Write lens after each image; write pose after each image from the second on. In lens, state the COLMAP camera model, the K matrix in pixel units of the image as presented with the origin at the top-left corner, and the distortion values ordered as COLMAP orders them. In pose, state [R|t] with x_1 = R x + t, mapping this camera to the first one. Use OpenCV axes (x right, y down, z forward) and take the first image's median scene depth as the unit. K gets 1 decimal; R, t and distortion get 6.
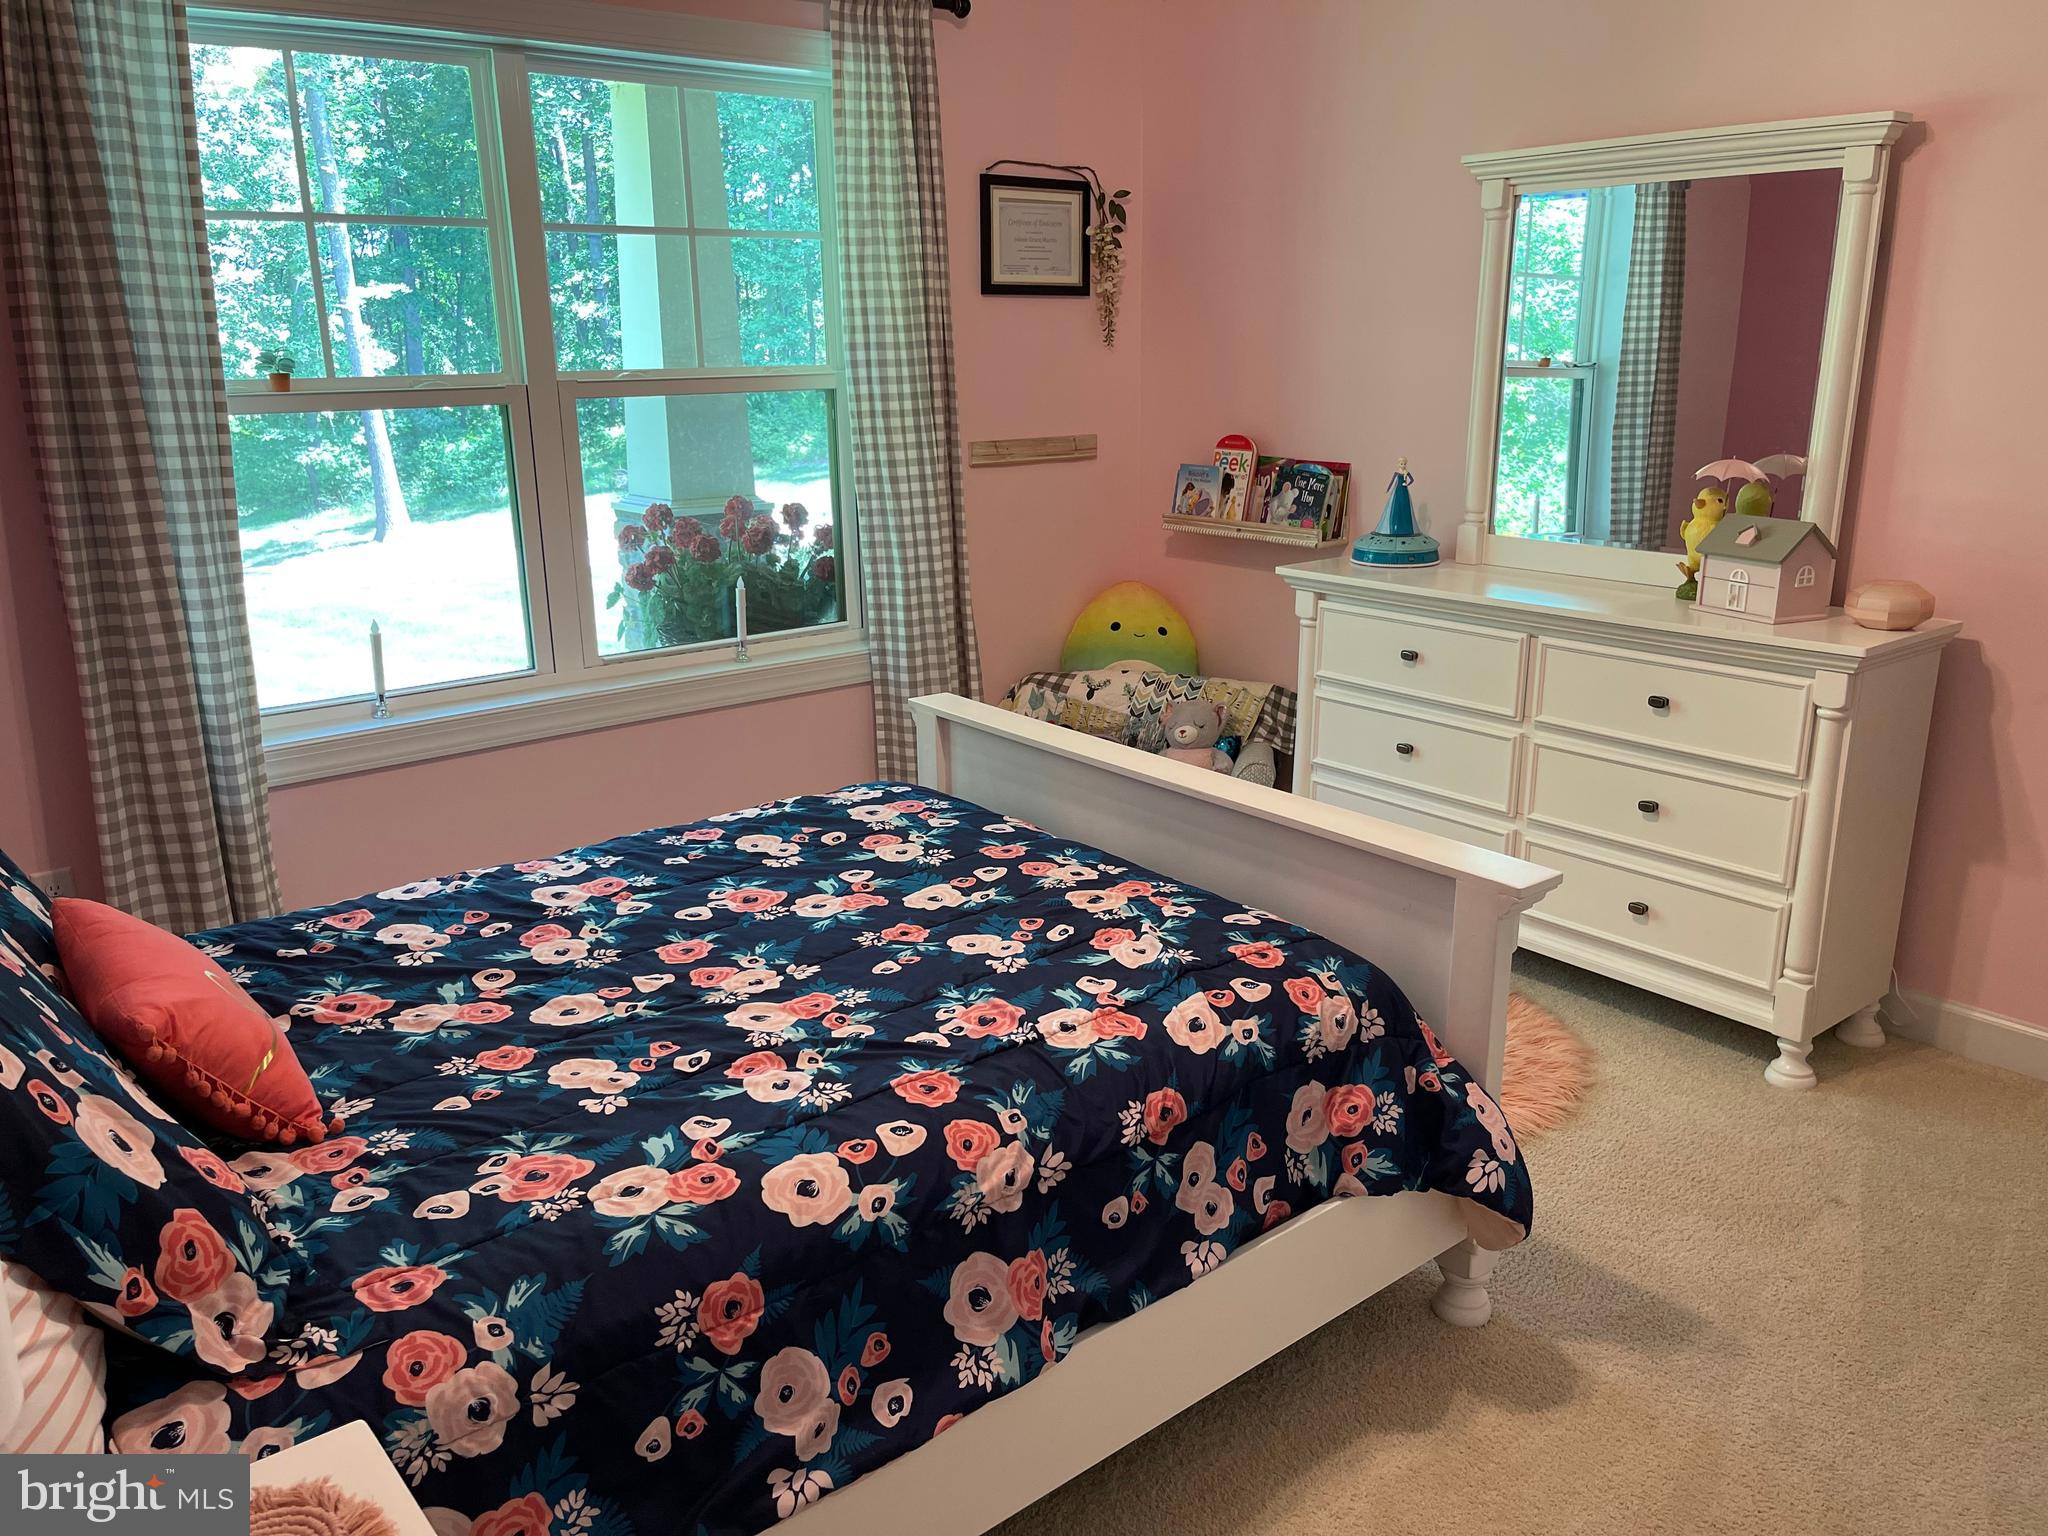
lens RADIAL K [[1553.3, 0, 1035.8], [0, 1553.3, 768.7], [0, 0, 1]] dist [0.024782, 0.000304]
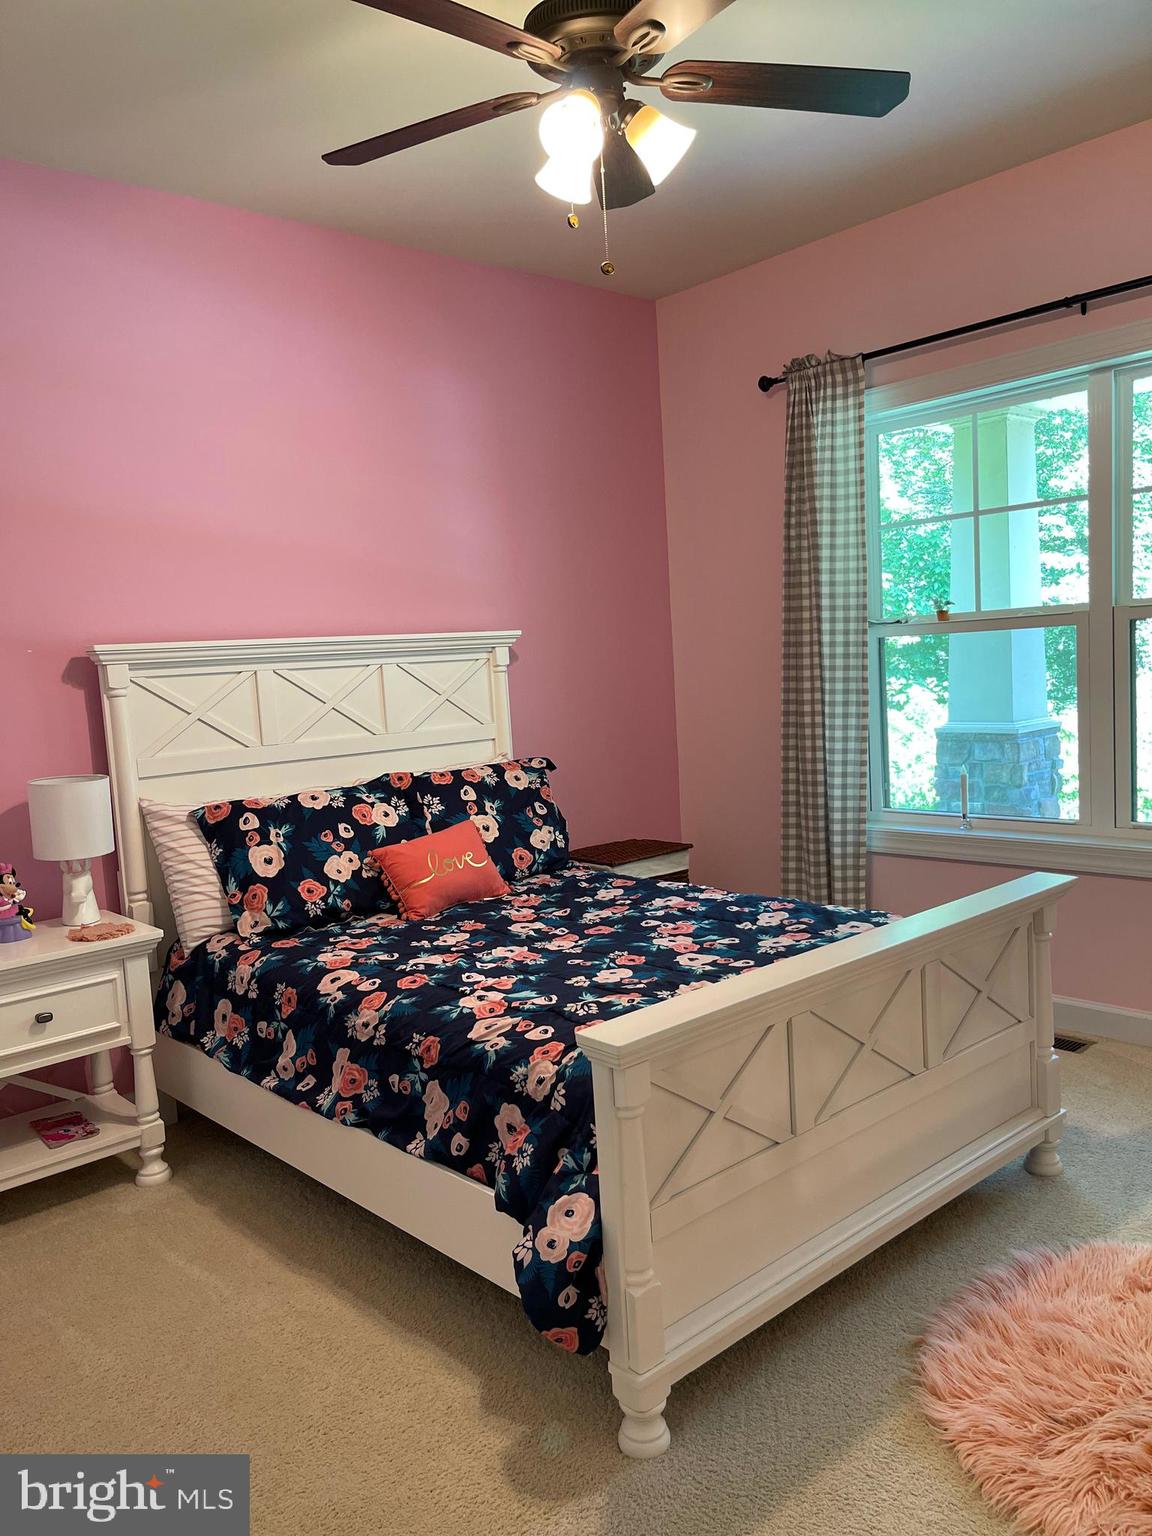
lens RADIAL K [[1165.0, 0, 578.9], [0, 1165.0, 757.9], [0, 0, 1]] dist [0.024782, 0.000304]
pose [[0.064201, 0.105600, -0.992334, 1.139722], [-0.218388, 0.971769, 0.089283, -0.200301], [0.973748, 0.210982, 0.085450, 0.863016]]
